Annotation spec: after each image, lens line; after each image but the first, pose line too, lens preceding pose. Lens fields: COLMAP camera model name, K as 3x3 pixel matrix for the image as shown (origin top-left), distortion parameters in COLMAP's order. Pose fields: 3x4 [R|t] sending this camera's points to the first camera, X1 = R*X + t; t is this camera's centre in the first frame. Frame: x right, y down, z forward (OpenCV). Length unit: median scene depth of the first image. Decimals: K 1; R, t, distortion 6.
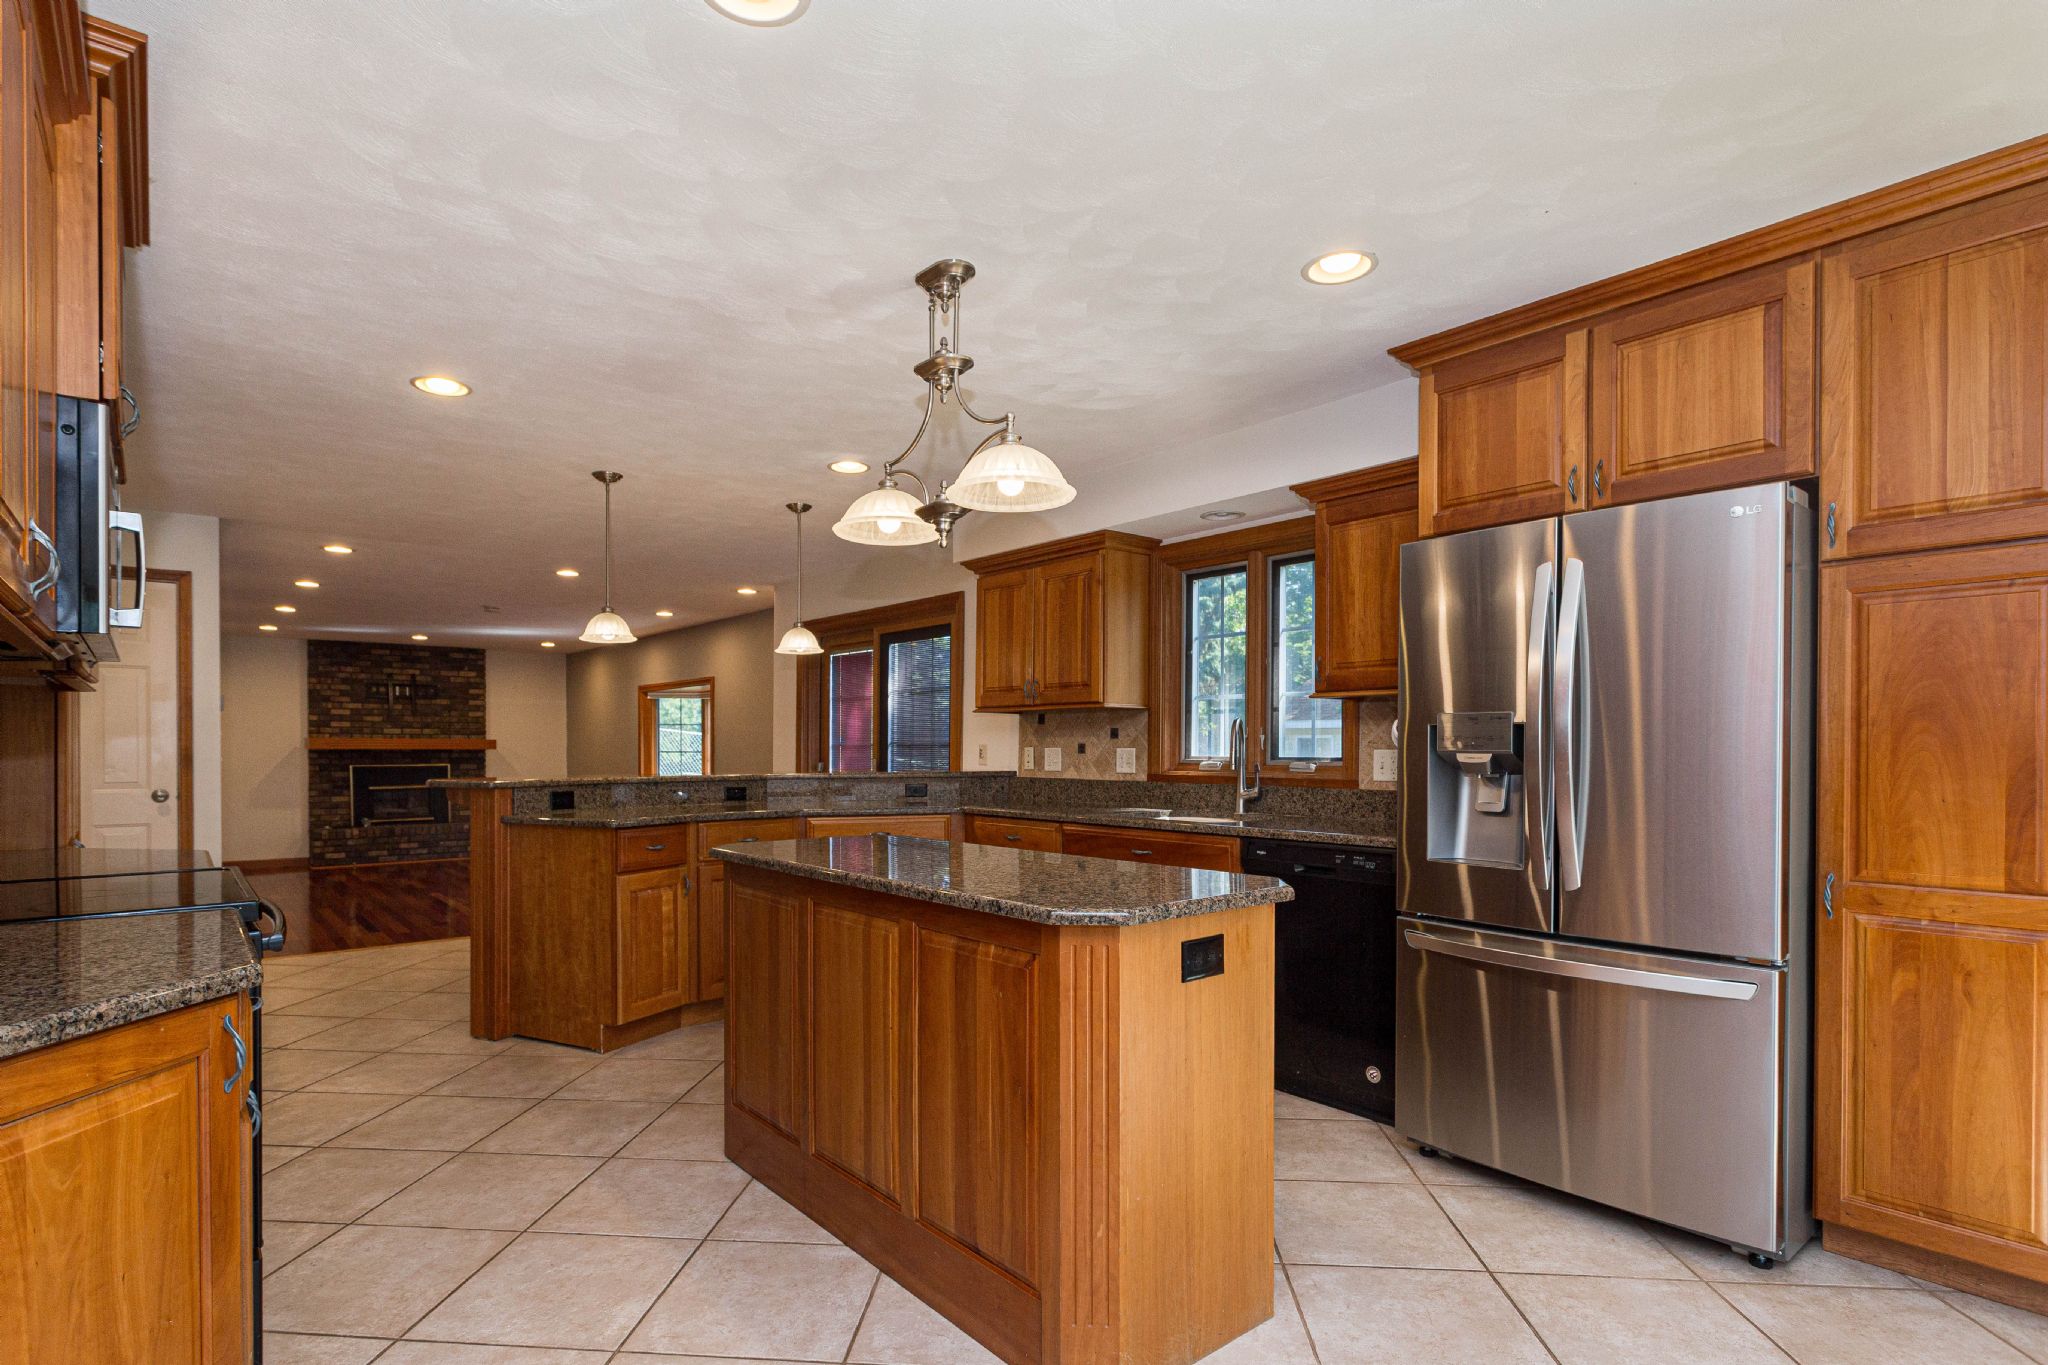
lens RADIAL K [[1014.1, 0, 984.1], [0, 1014.1, 753.9], [0, 0, 1]] dist [0.004096, 0.005348]
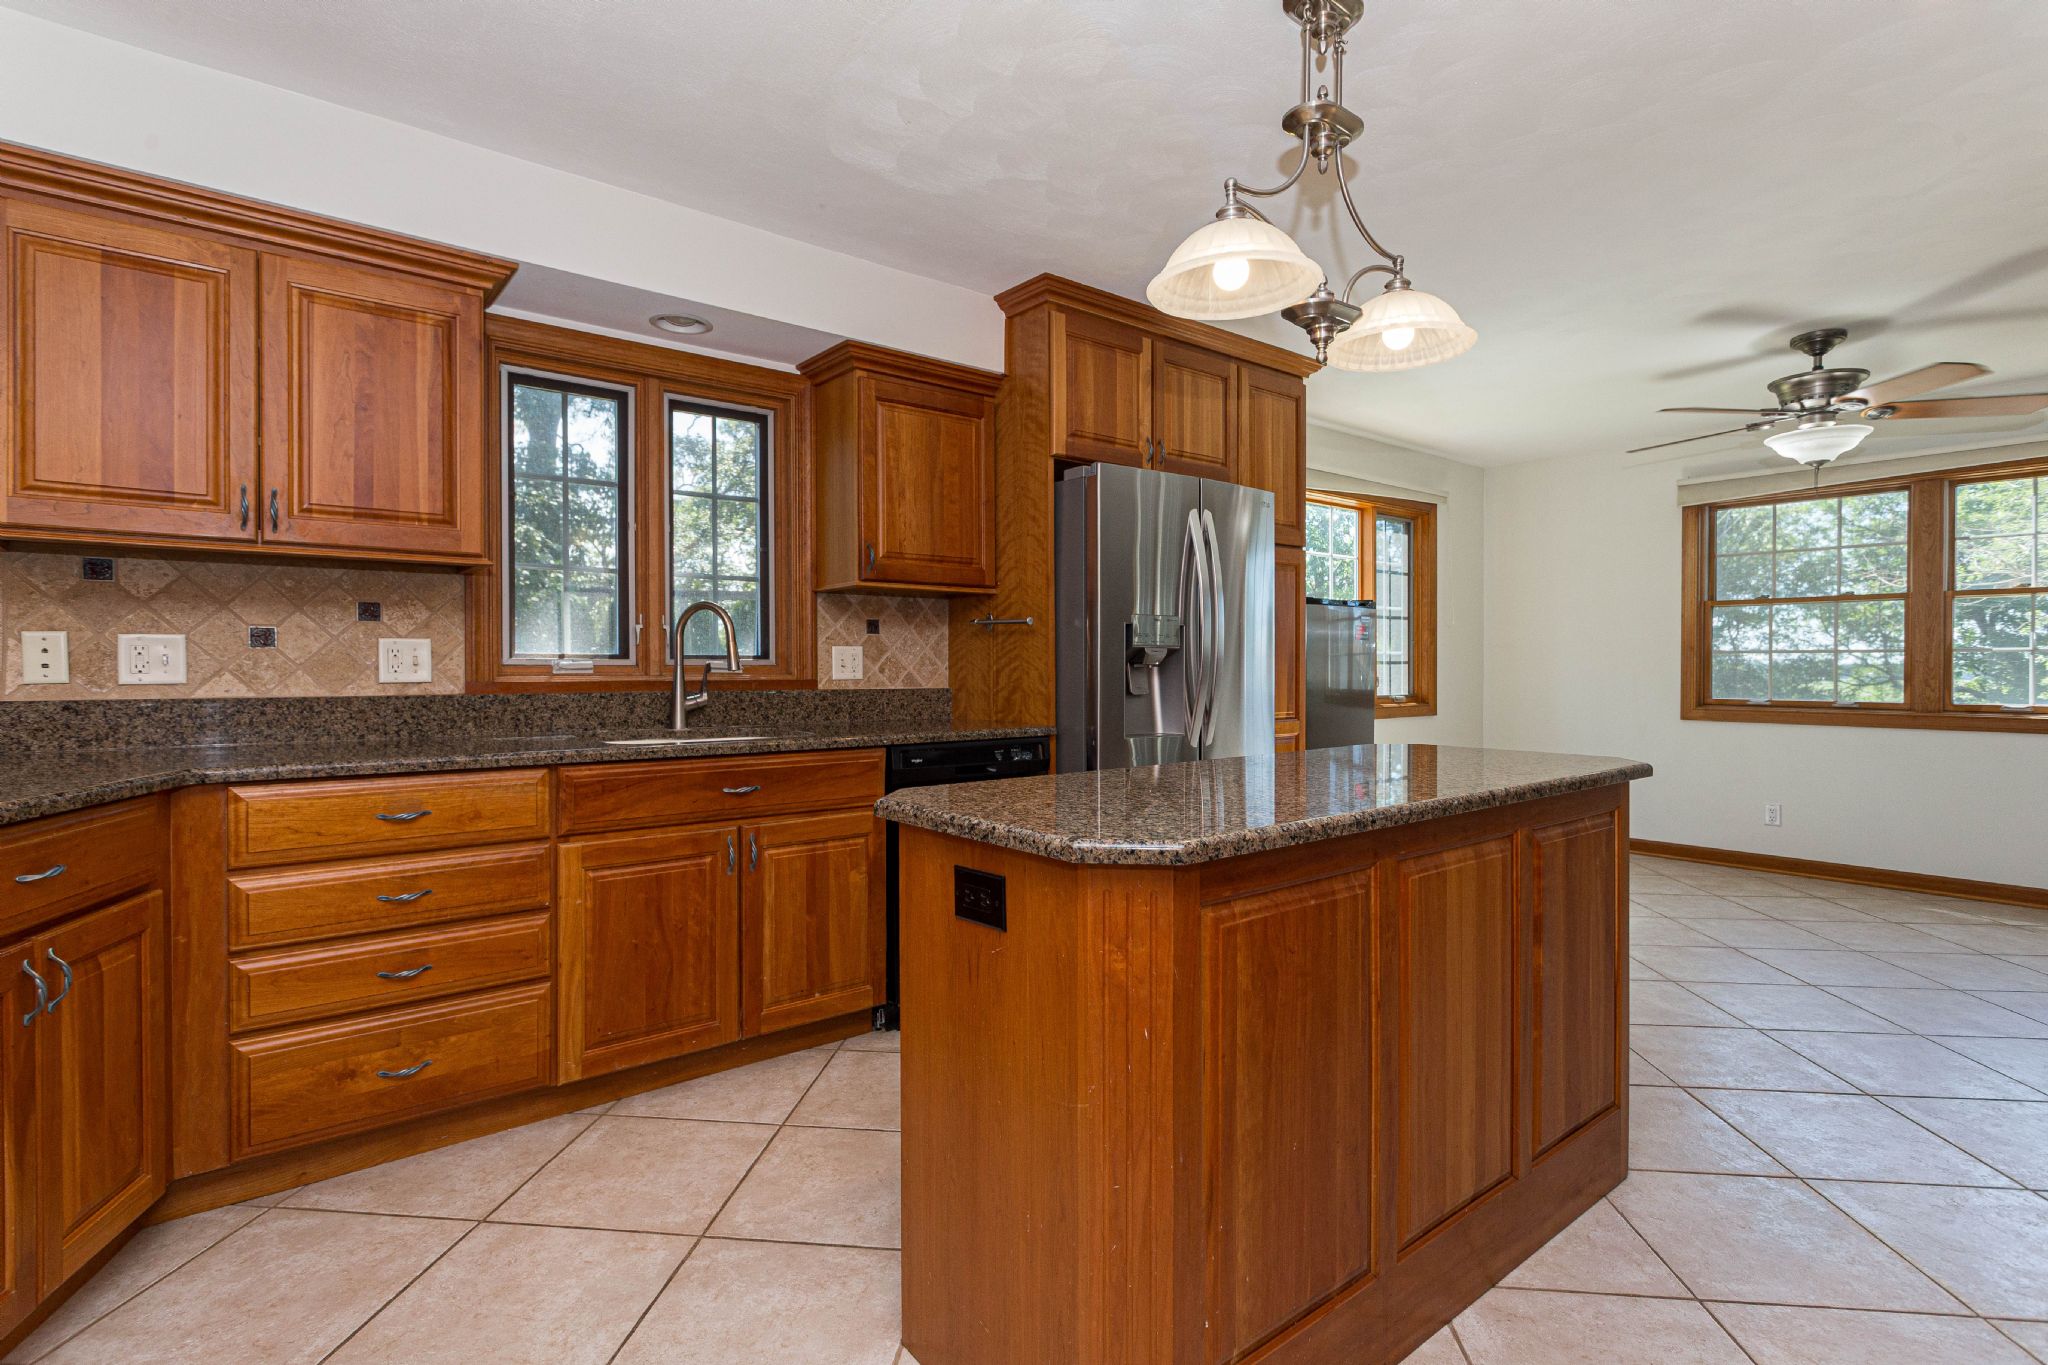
lens RADIAL K [[1014.1, 0, 1029.7], [0, 1014.1, 667.5], [0, 0, 1]] dist [0.004096, 0.005348]
pose [[-0.022151, -0.005864, 0.999737, -0.495361], [0.002698, 0.999979, 0.005925, 0.009518], [-0.999751, 0.002828, -0.022134, 0.767874]]
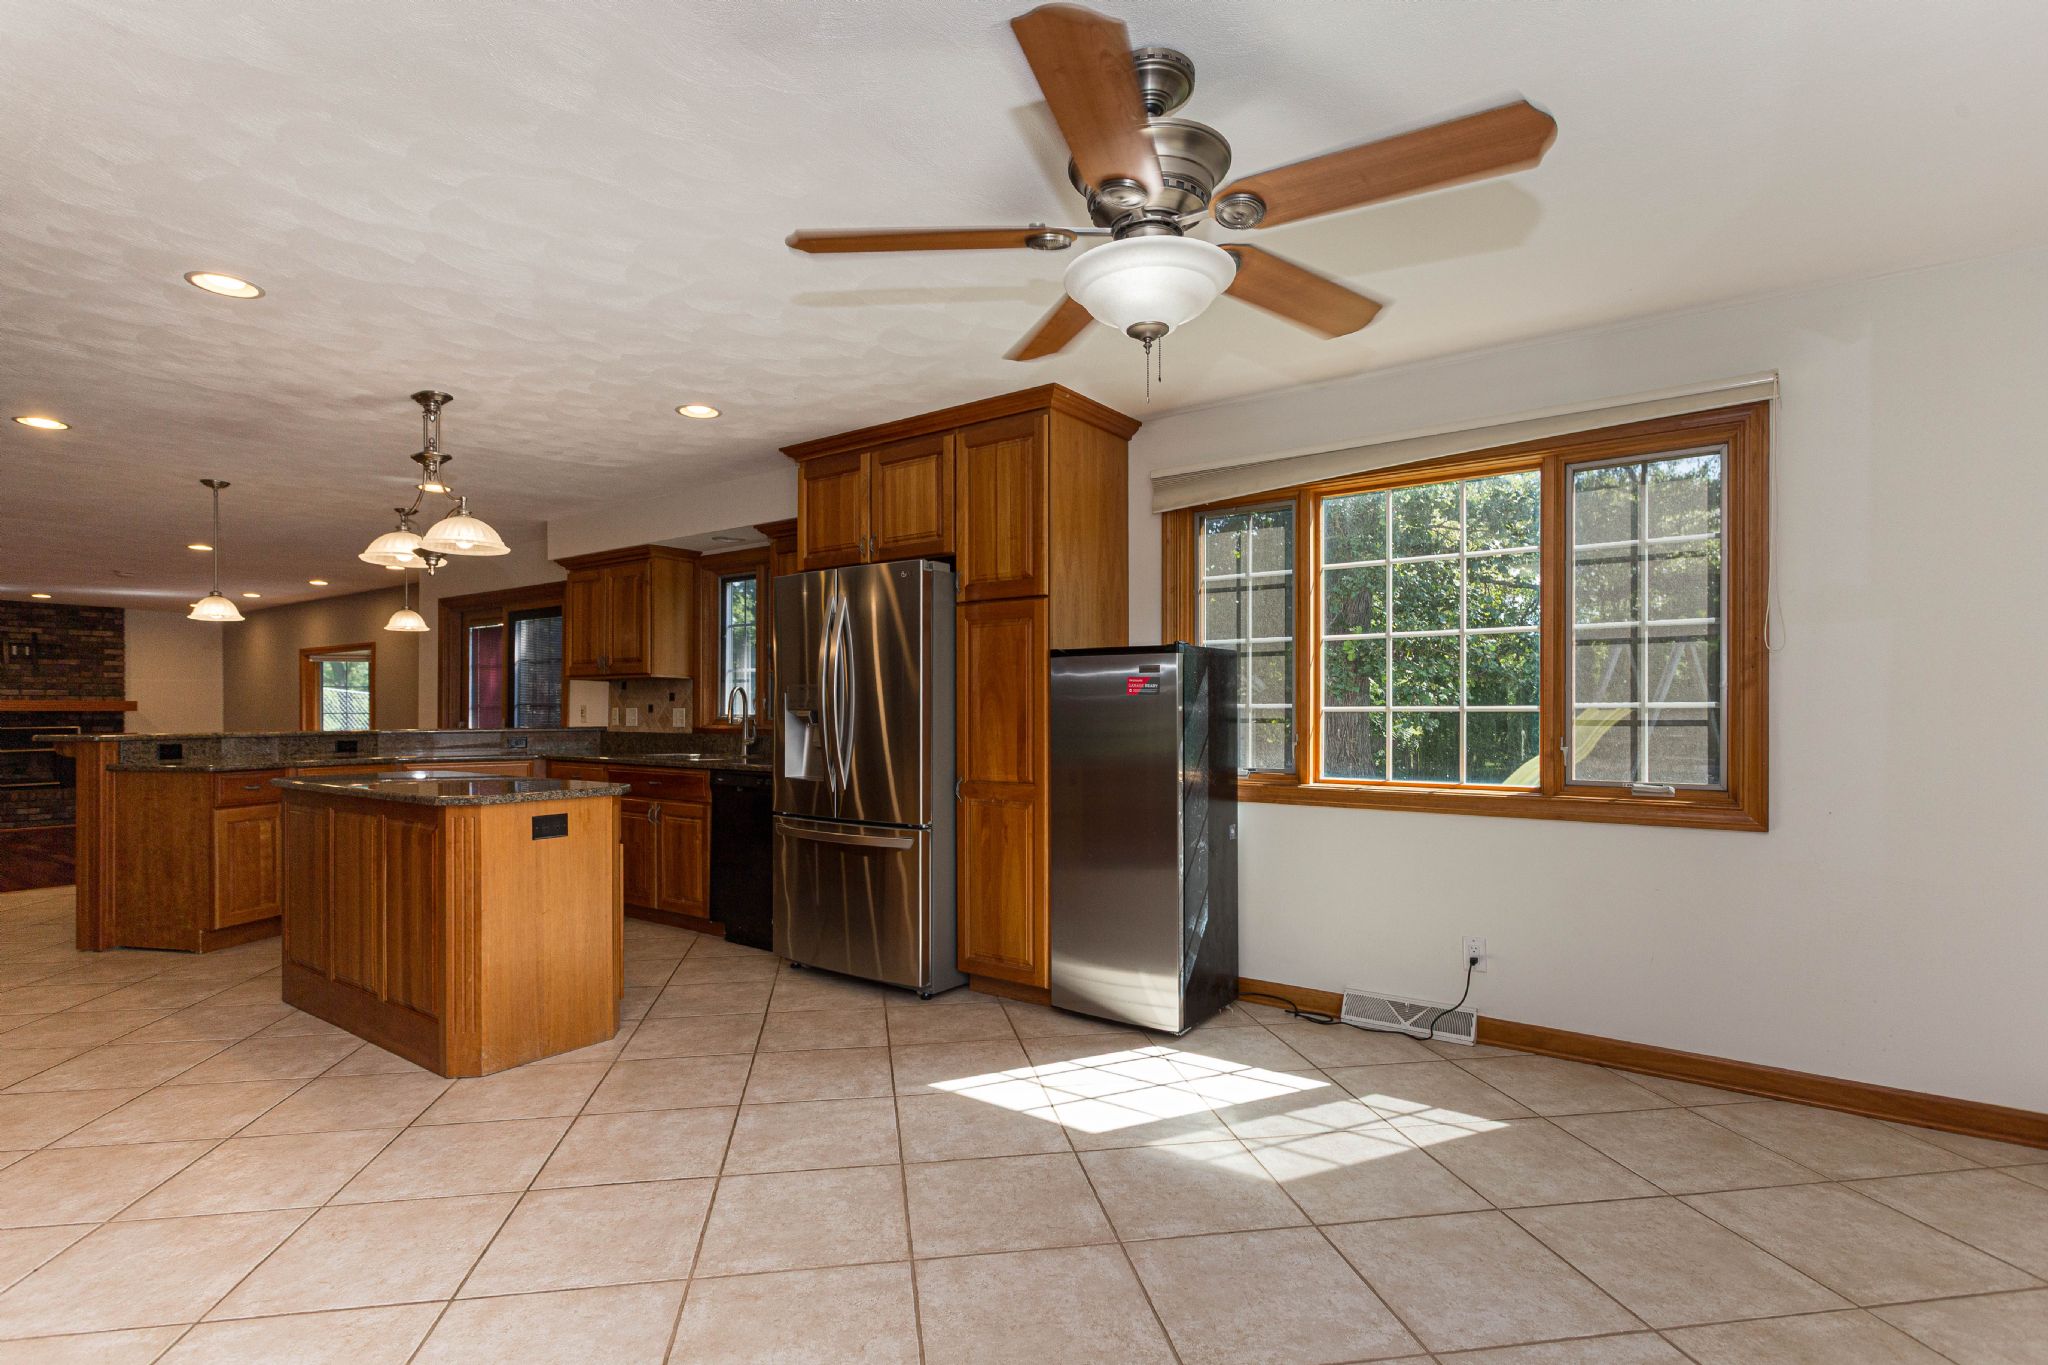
lens RADIAL K [[1014.1, 0, 987.0], [0, 1014.1, 708.7], [0, 0, 1]] dist [0.004096, 0.005348]
pose [[0.973002, -0.000813, 0.230796, 0.257252], [0.002481, 0.999973, -0.006937, 0.005744], [-0.230785, 0.007323, 0.972977, -0.414508]]
